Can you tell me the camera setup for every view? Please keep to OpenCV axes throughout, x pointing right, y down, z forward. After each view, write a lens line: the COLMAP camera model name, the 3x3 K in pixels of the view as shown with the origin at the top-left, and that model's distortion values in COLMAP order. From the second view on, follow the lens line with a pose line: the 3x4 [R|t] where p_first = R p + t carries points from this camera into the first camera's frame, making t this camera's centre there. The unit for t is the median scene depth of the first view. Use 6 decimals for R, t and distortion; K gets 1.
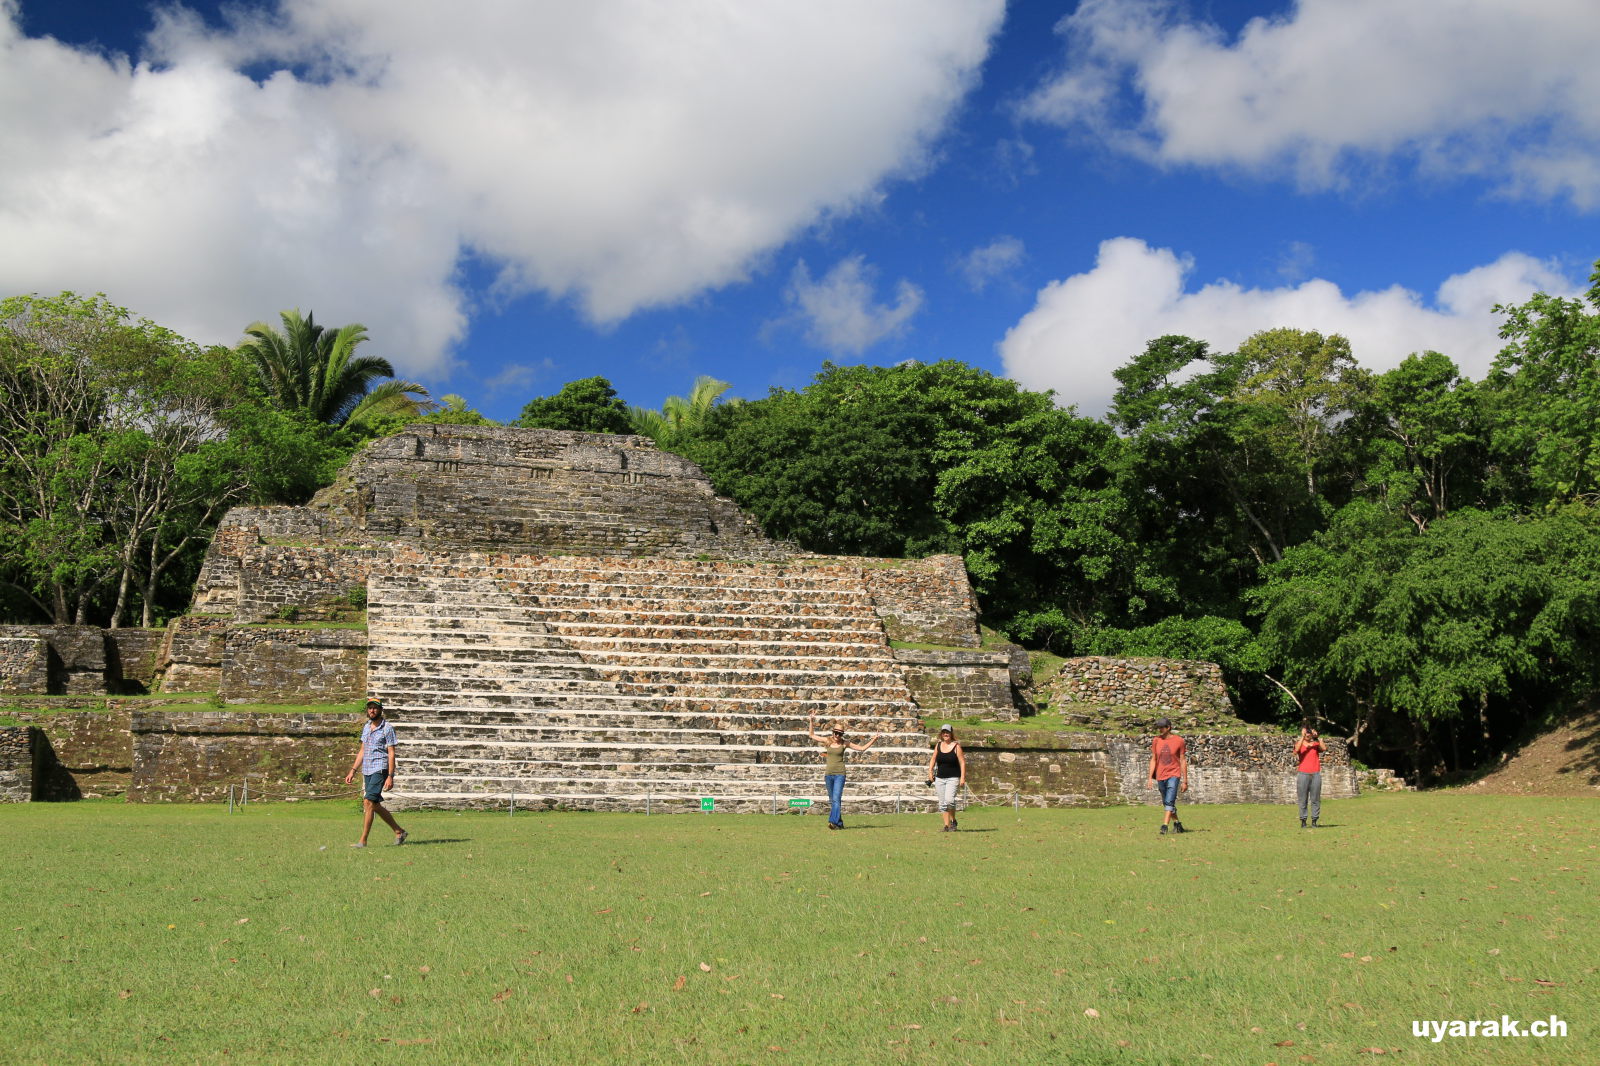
lens RADIAL K [[1764.2, 0, 799.5], [0, 1764.2, 533.2], [0, 0, 1]] dist [-0.136818, 0.000000]
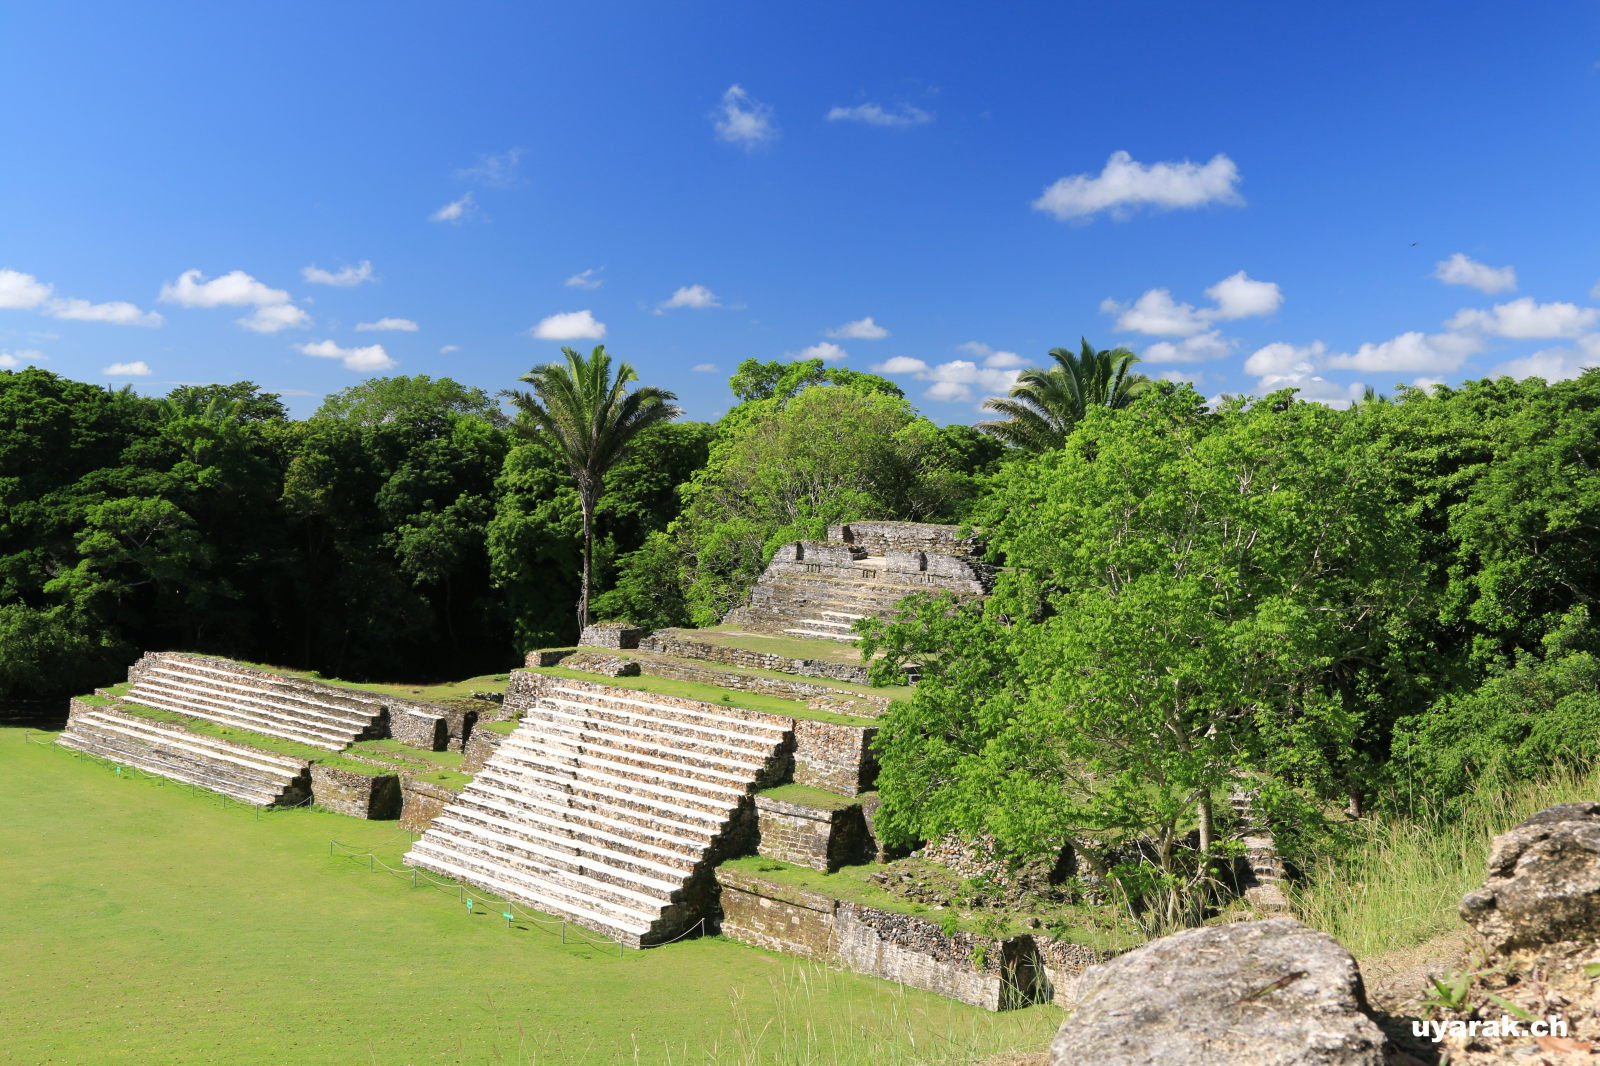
lens RADIAL K [[1764.2, 0, 799.7], [0, 1764.2, 533.9], [0, 0, 1]] dist [-0.136818, 0.000000]
pose [[0.468991, 0.046812, -0.881962, 1.154954], [0.097045, 0.989817, 0.104141, -0.244067], [0.877855, -0.134431, 0.459672, 0.473210]]
